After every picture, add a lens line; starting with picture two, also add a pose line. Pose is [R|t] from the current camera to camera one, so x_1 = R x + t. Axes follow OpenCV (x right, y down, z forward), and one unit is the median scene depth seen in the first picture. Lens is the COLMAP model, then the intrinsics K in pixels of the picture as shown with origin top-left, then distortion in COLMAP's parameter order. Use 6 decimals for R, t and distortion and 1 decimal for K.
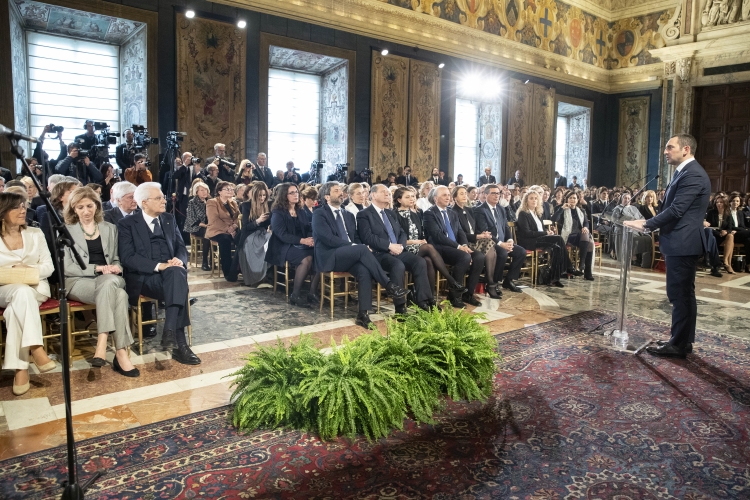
lens RADIAL K [[527.7, 0, 385.0], [0, 527.7, 250.2], [0, 0, 1]] dist [-0.109953, 0.064045]
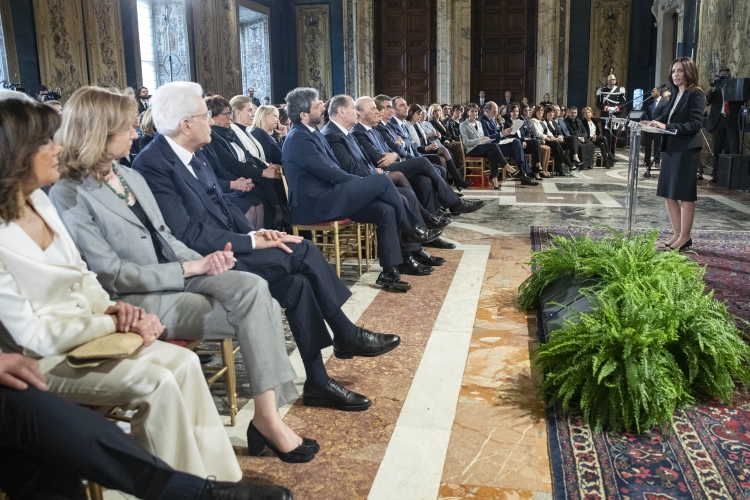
lens RADIAL K [[626.9, 0, 391.9], [0, 626.9, 249.7], [0, 0, 1]] dist [-0.112651, 0.081537]
pose [[0.777493, -0.162407, 0.607559, -0.130133], [0.106258, 0.986115, 0.127621, -0.004505], [-0.619850, -0.034666, 0.783954, 0.076428]]
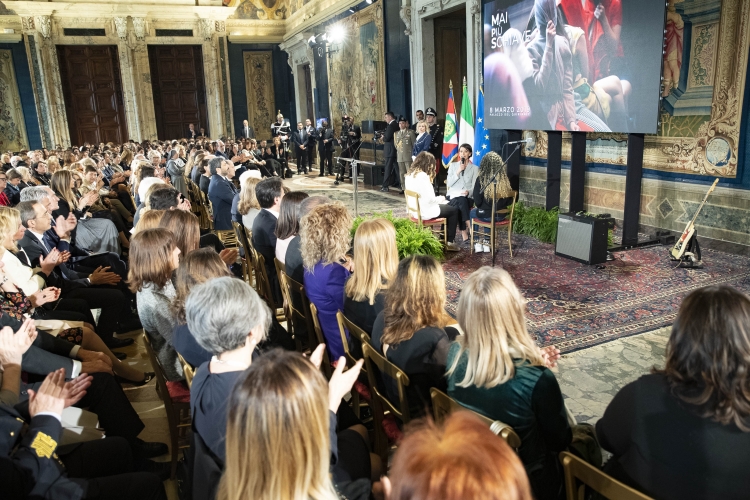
lens RADIAL K [[527.7, 0, 385.0], [0, 527.7, 250.2], [0, 0, 1]] dist [-0.109953, 0.064045]
pose [[0.282295, -0.258162, 0.923938, -0.286687], [0.163512, 0.961965, 0.218829, -0.028914], [-0.945290, 0.089301, 0.313770, 0.060887]]
